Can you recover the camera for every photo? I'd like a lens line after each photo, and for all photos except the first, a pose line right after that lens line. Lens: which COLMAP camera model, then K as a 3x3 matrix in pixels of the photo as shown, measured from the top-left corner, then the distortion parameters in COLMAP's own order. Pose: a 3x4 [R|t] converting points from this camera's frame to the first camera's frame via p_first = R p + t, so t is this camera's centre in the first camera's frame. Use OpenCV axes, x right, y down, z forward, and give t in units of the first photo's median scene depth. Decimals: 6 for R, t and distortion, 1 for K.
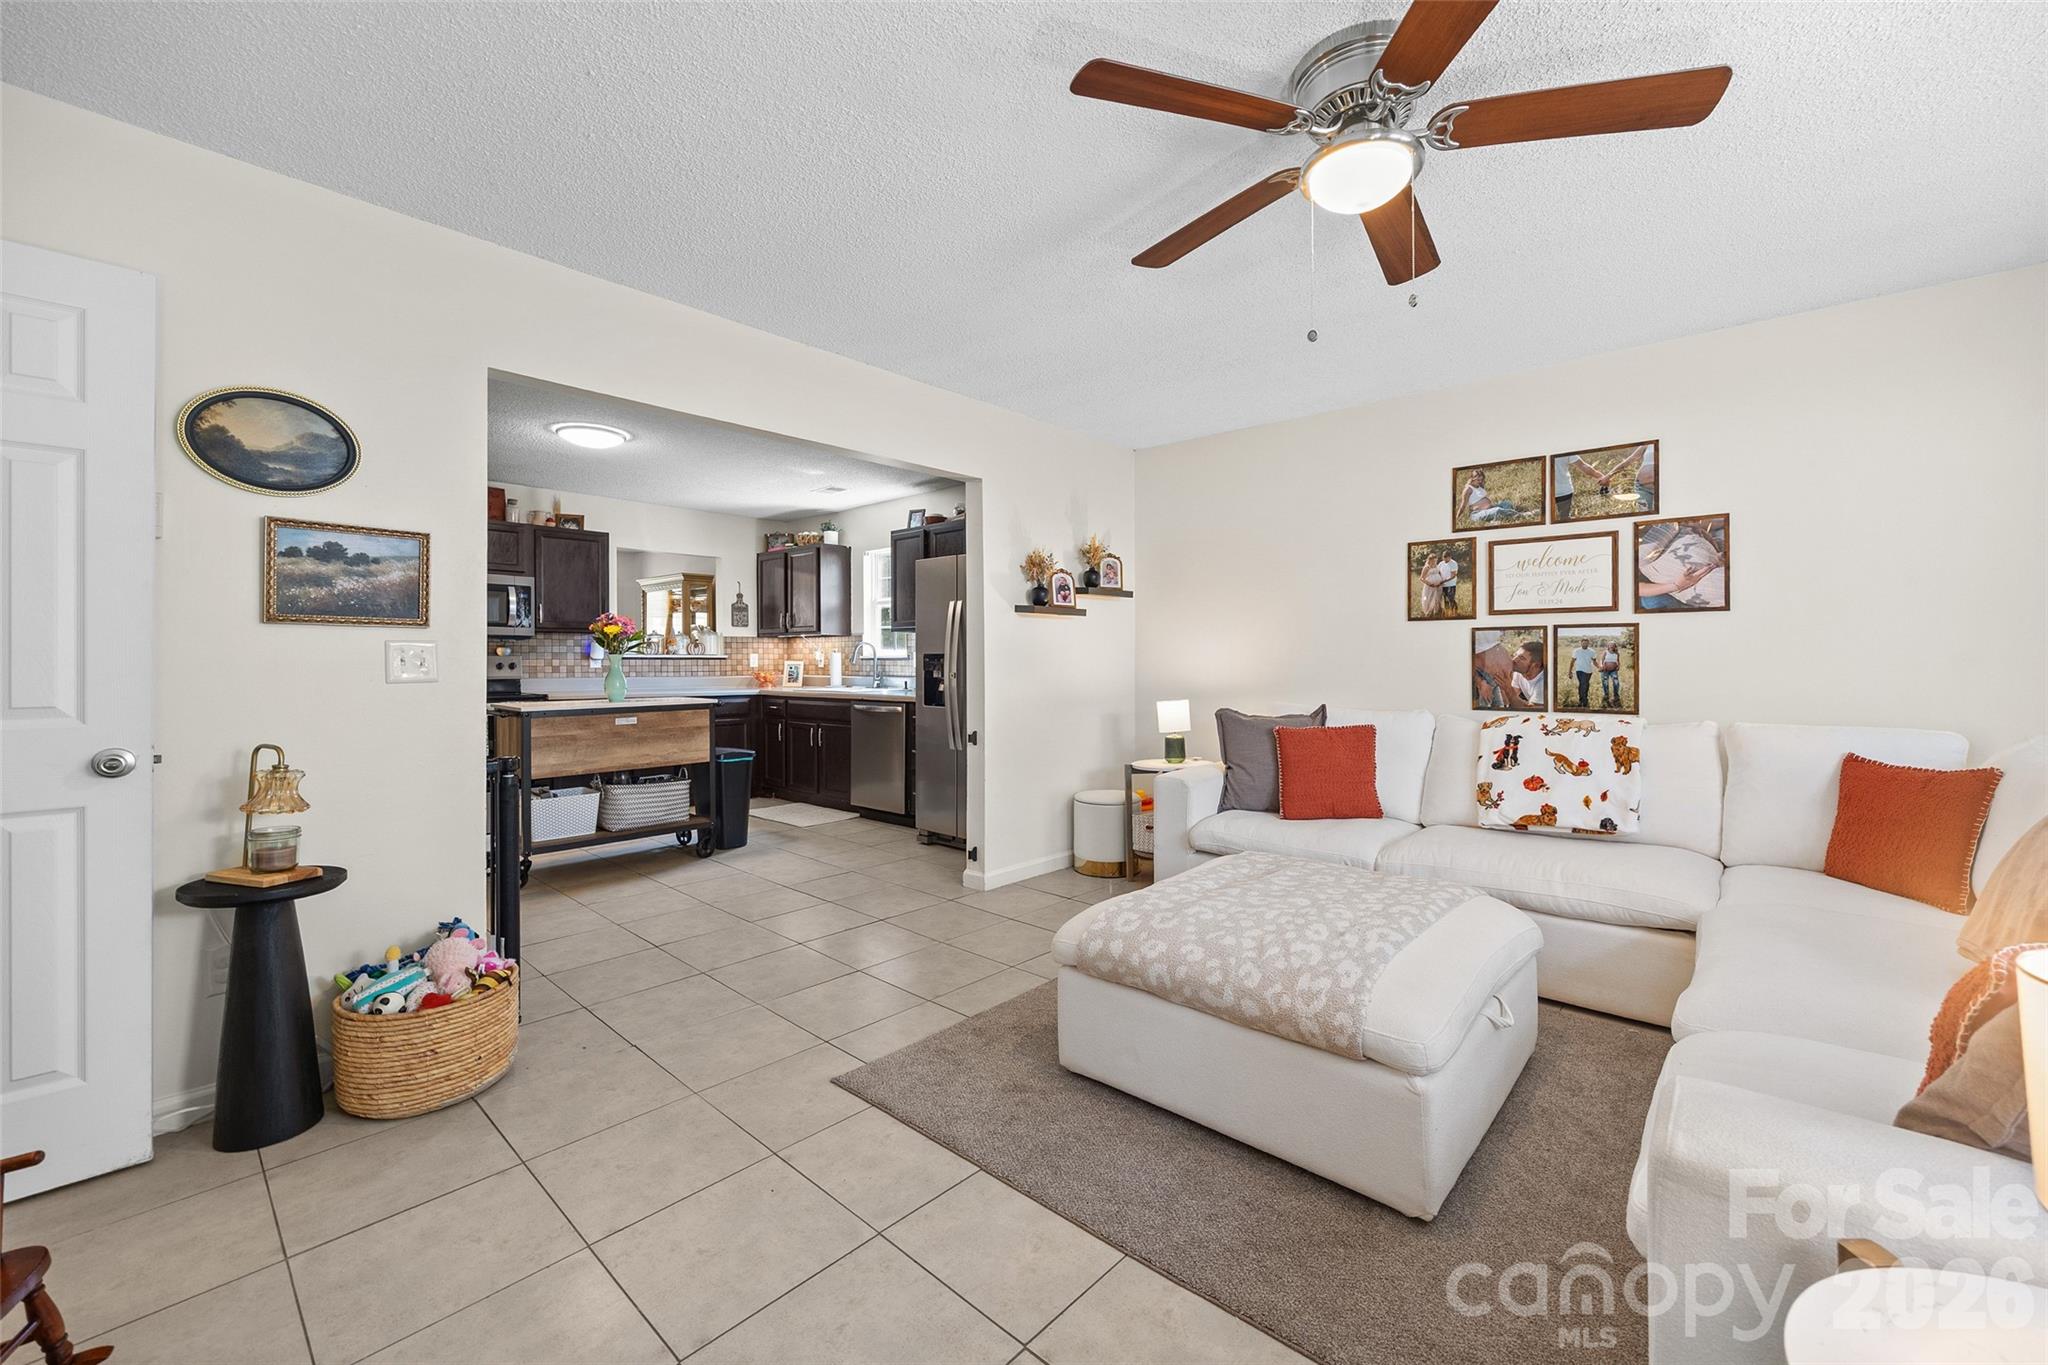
lens RADIAL K [[792.0, 0, 1033.3], [0, 792.0, 665.3], [0, 0, 1]] dist [-0.003691, -0.000074]
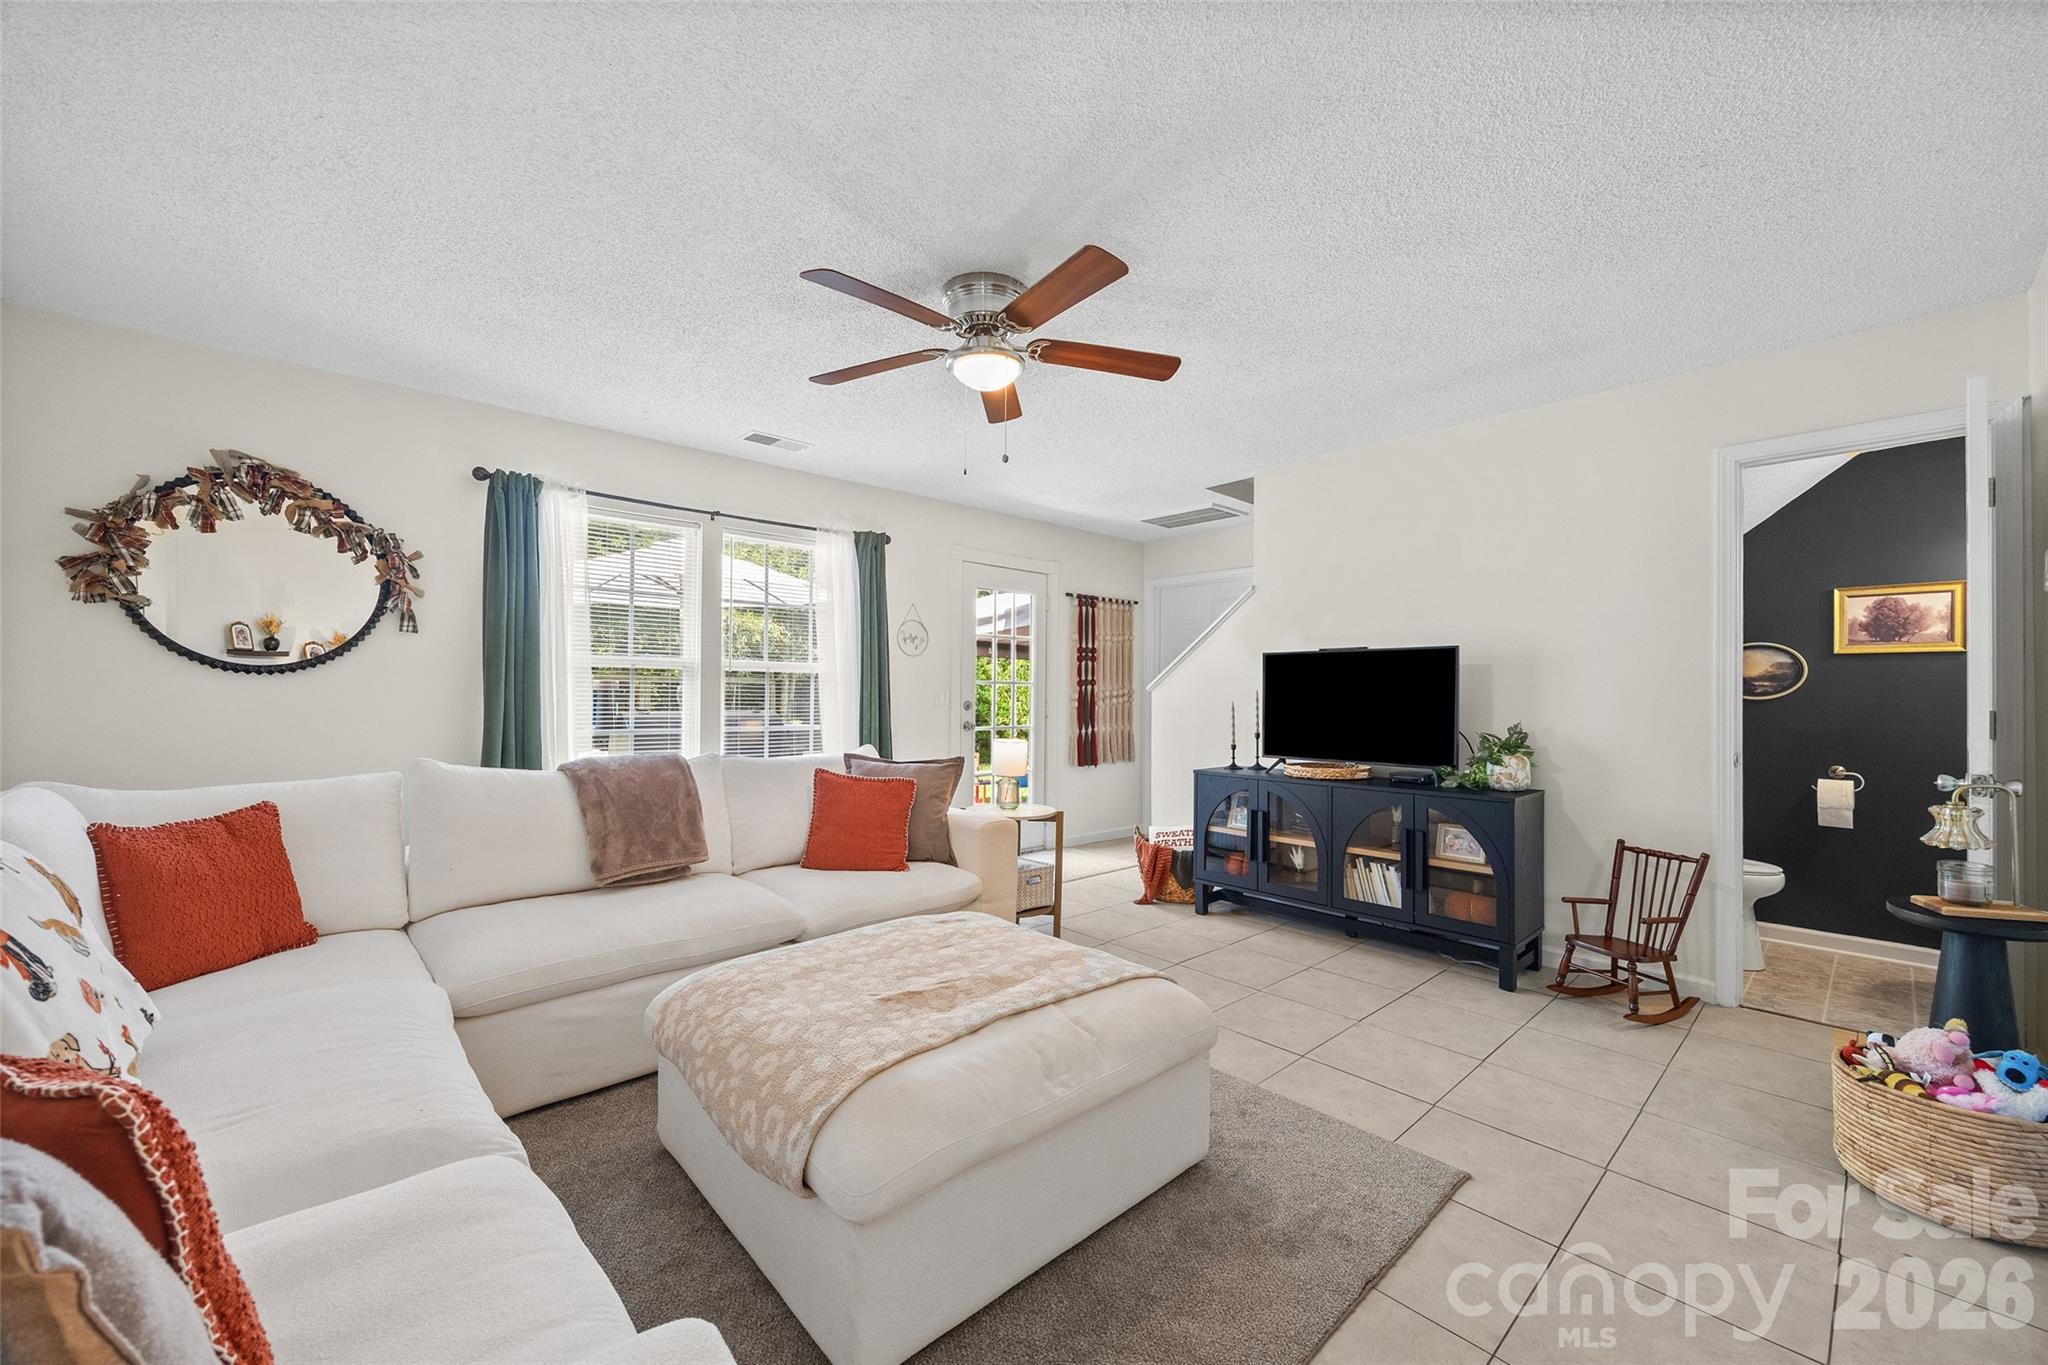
lens RADIAL K [[792.0, 0, 1055.9], [0, 792.0, 686.3], [0, 0, 1]] dist [-0.003691, -0.000074]
pose [[-0.995669, -0.007224, 0.092683, 0.065838], [-0.007734, 0.999957, -0.005134, -0.009295], [-0.092642, -0.005829, -0.995682, 1.026273]]
